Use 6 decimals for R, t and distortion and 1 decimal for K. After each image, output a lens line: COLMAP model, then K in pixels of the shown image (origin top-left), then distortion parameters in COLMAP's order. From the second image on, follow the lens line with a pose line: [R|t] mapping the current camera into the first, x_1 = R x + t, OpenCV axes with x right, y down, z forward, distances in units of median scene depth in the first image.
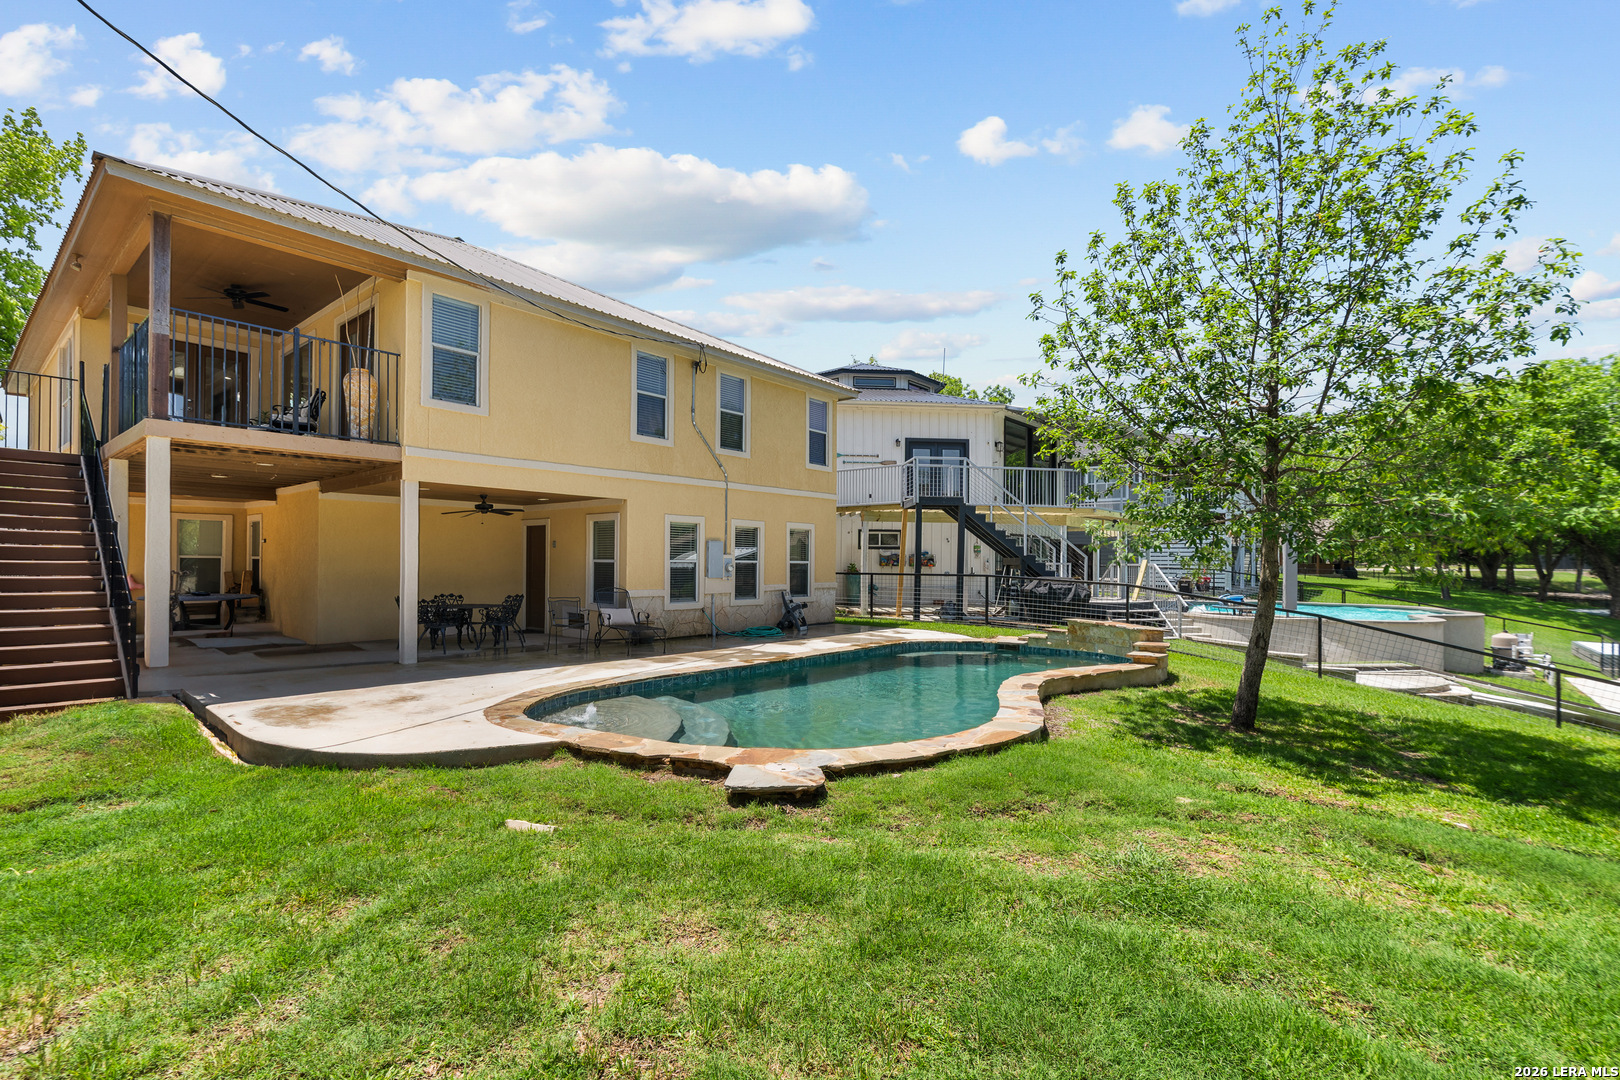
lens RADIAL K [[744.8, 0, 805.5], [0, 744.8, 546.2], [0, 0, 1]] dist [-0.000136, 0.000938]
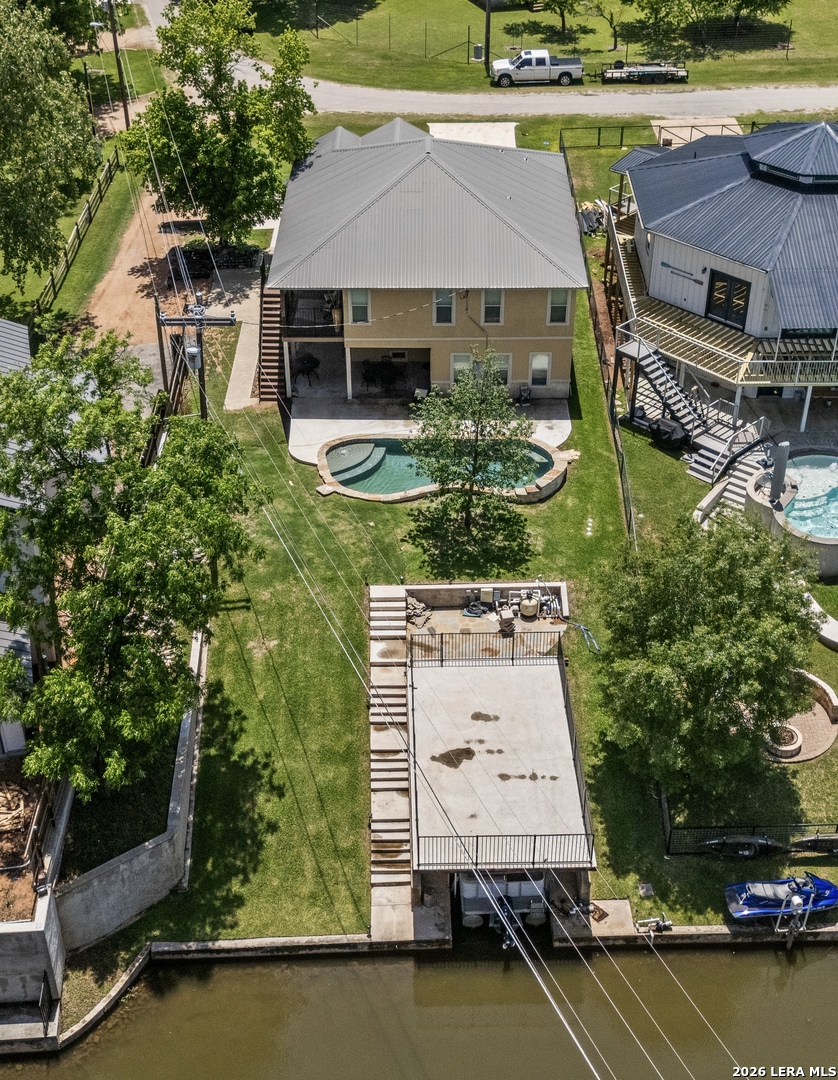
lens RADIAL K [[1399.7, 0, 399.1], [0, 1399.7, 540.4], [0, 0, 1]] dist [0.072160, 0.000000]
pose [[0.617716, 0.452947, -0.642857, 3.789050], [0.030720, 0.802945, 0.595261, -2.955122], [0.785801, -0.387451, 0.482077, -2.010417]]
